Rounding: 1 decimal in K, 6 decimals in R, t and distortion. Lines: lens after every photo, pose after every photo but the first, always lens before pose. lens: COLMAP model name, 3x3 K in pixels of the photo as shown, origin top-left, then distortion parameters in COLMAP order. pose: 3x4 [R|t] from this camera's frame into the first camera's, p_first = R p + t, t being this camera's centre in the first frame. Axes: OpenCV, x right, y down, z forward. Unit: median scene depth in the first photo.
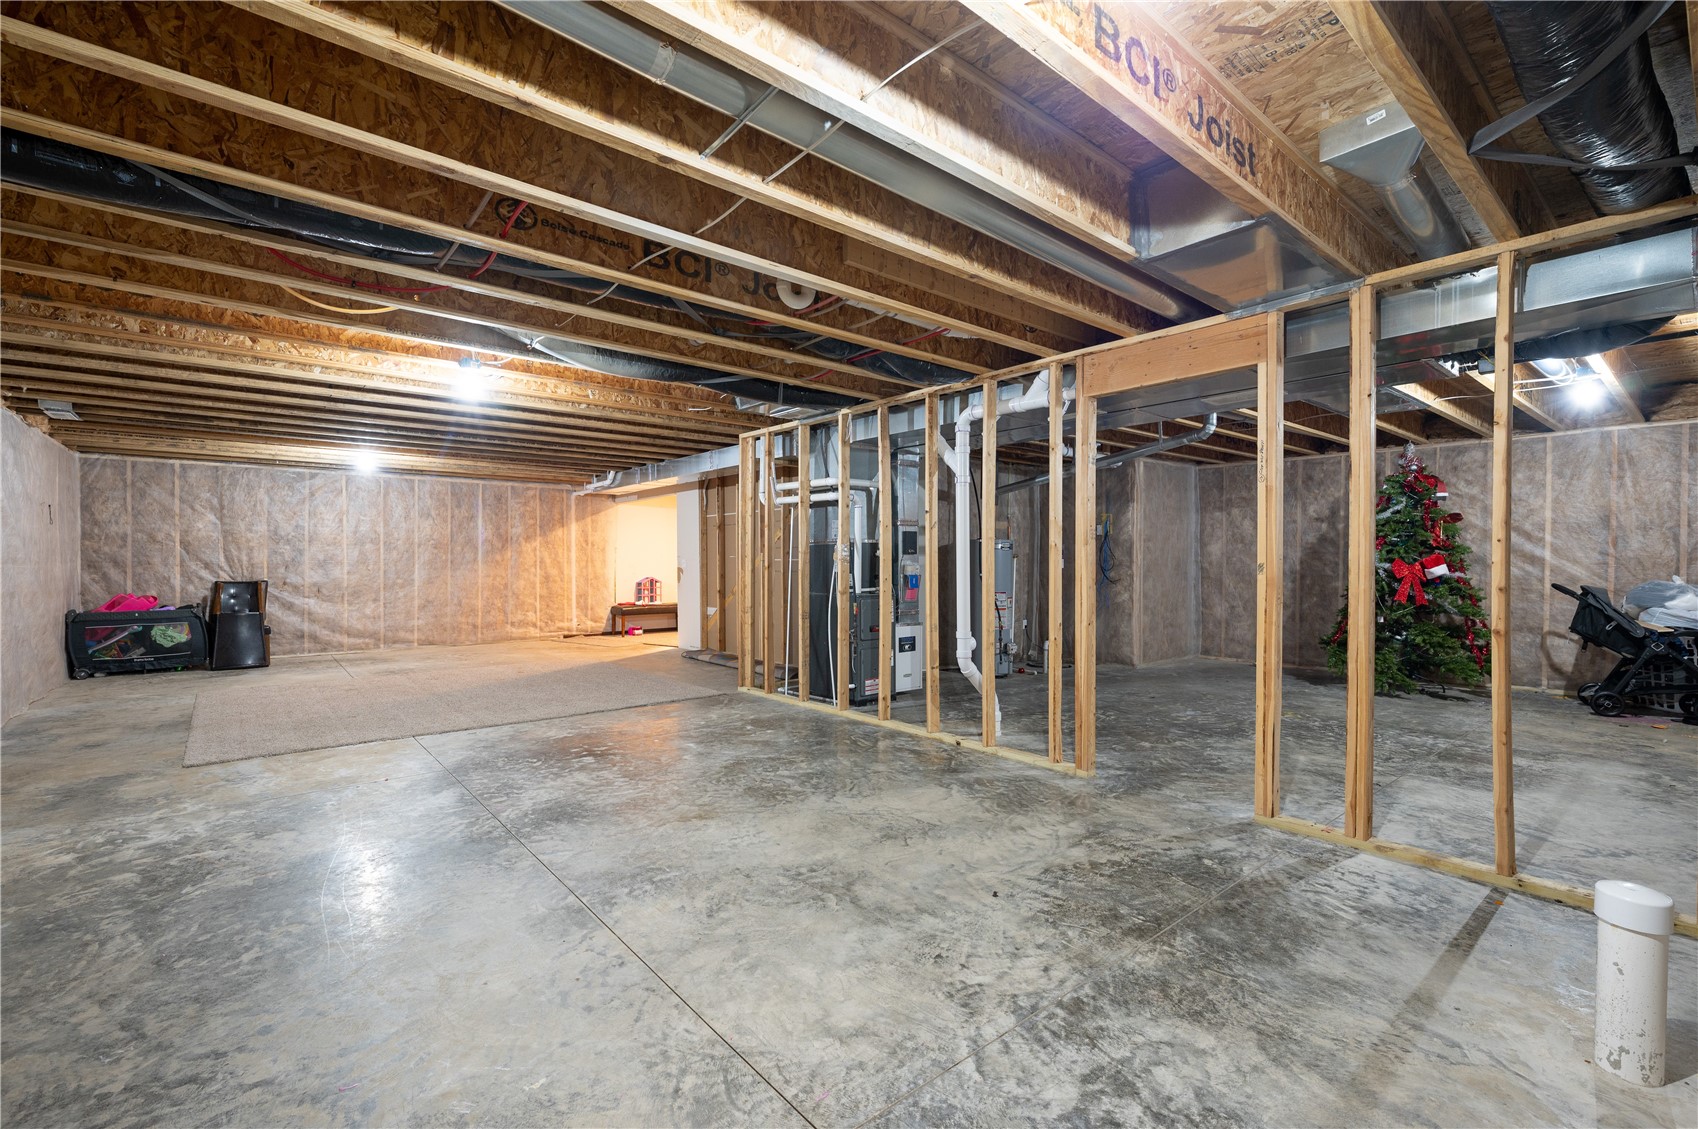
lens RADIAL K [[736.4, 0, 840.8], [0, 736.4, 567.8], [0, 0, 1]] dist [0.000107, 0.000112]
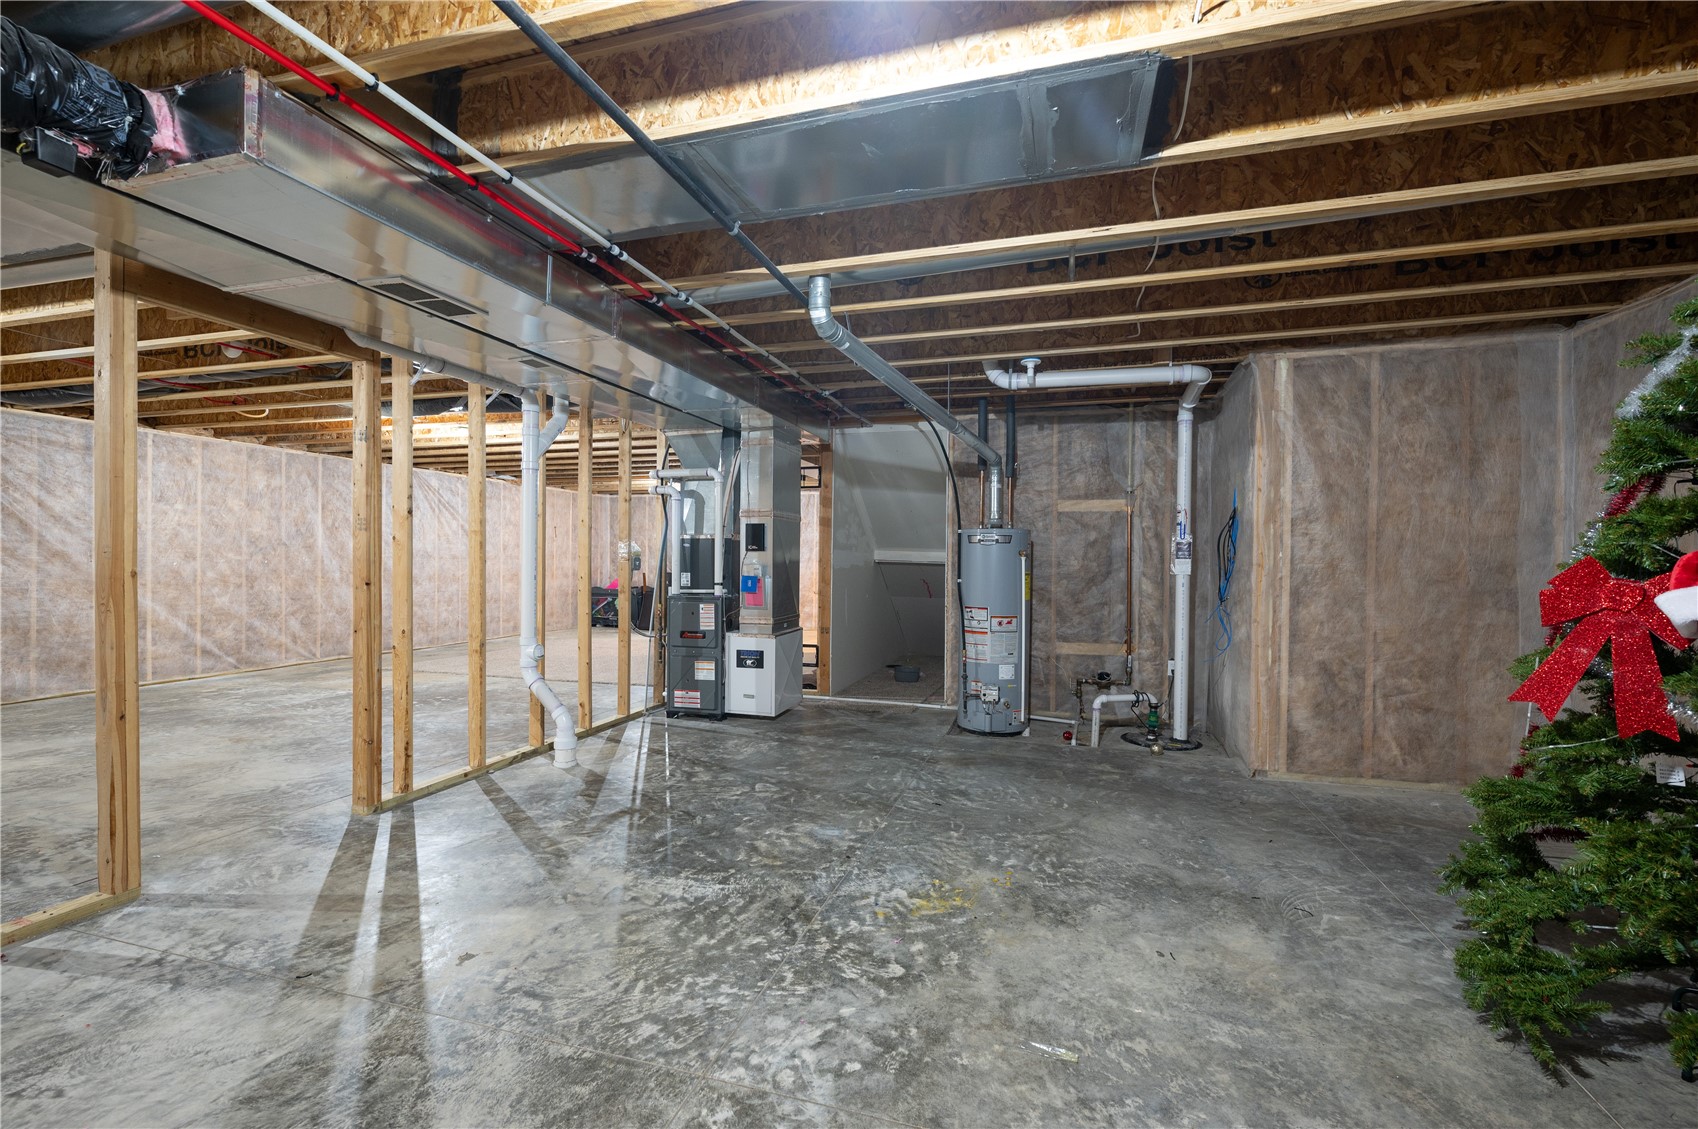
lens RADIAL K [[736.4, 0, 840.8], [0, 736.4, 567.8], [0, 0, 1]] dist [0.000107, 0.000112]
pose [[0.553251, 0.012385, -0.832922, 0.692803], [-0.014855, 0.999877, 0.005000, -0.004554], [0.832882, 0.009607, 0.553367, 0.512690]]
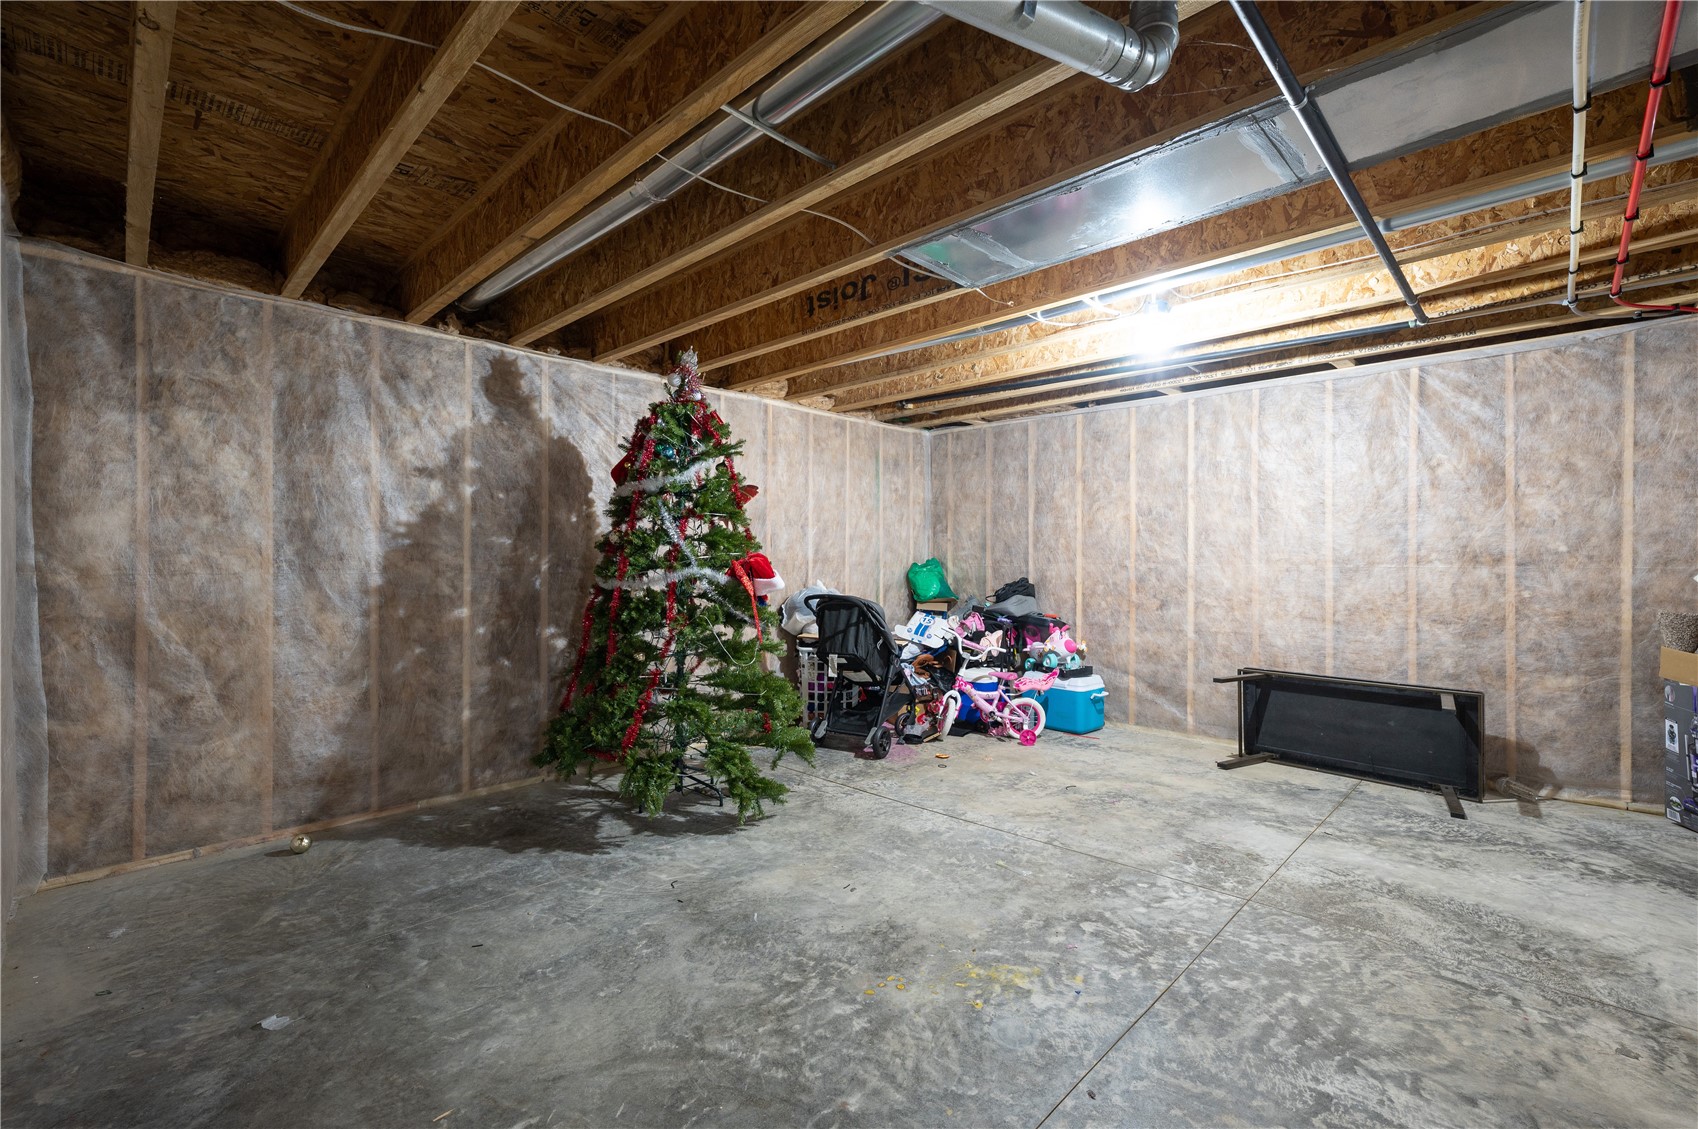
lens RADIAL K [[736.4, 0, 840.8], [0, 736.4, 567.8], [0, 0, 1]] dist [0.000107, 0.000112]
pose [[-0.110107, -0.006275, 0.993900, 0.181950], [0.009092, 0.999932, 0.007320, -0.008440], [-0.993878, 0.009843, -0.110042, 0.818813]]
